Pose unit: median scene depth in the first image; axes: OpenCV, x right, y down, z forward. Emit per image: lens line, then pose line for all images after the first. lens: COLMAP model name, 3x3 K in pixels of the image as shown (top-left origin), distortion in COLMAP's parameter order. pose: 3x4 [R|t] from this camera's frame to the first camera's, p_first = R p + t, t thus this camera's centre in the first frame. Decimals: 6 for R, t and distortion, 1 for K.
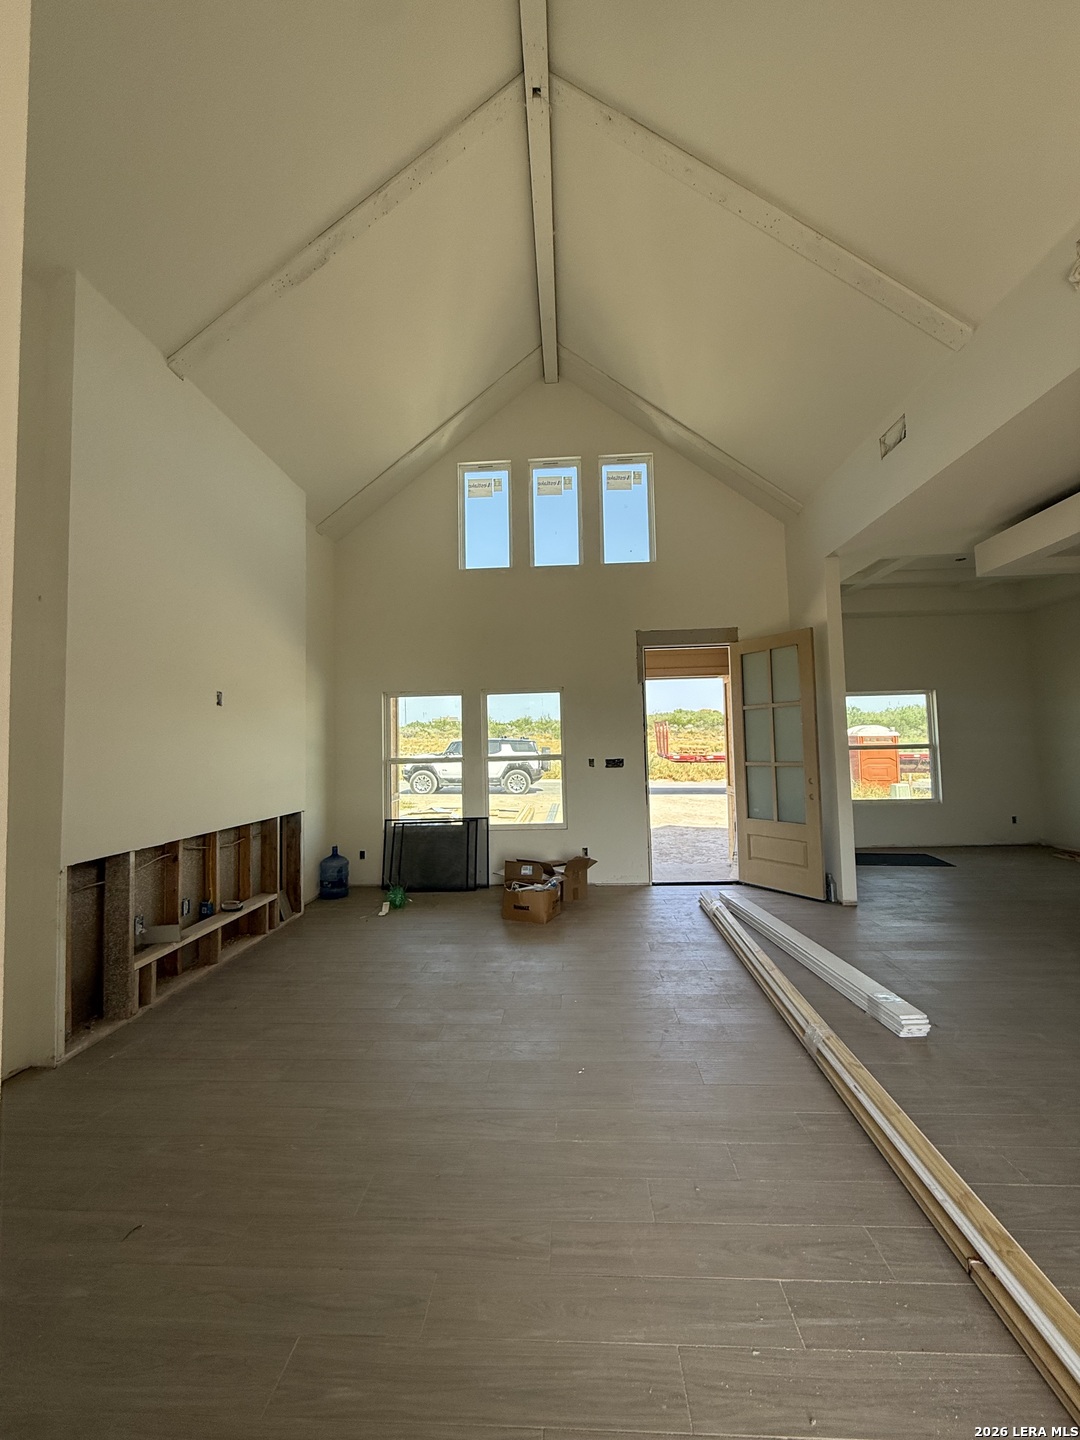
lens RADIAL K [[573.9, 0, 541.1], [0, 573.9, 716.0], [0, 0, 1]] dist [-0.000771, -0.000387]
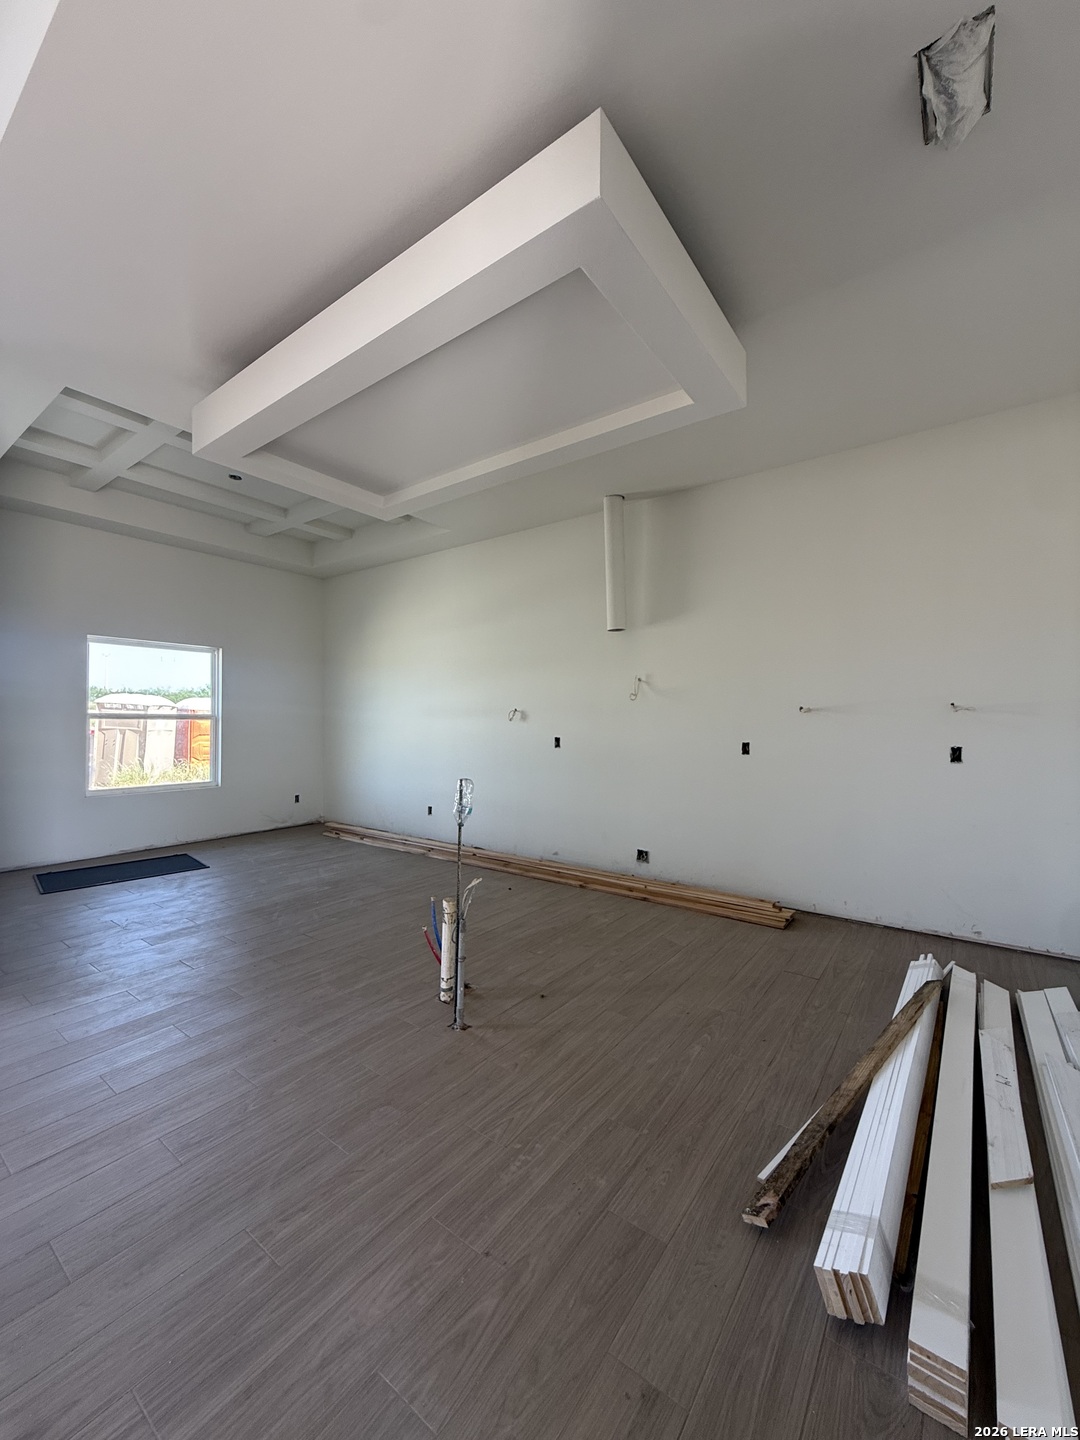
lens RADIAL K [[573.9, 0, 543.8], [0, 573.9, 719.8], [0, 0, 1]] dist [-0.000771, -0.000387]
pose [[0.554776, 0.025064, 0.831622, 0.267884], [-0.067547, 0.997603, 0.014994, 0.012869], [-0.829253, -0.064491, 0.555140, 0.160712]]
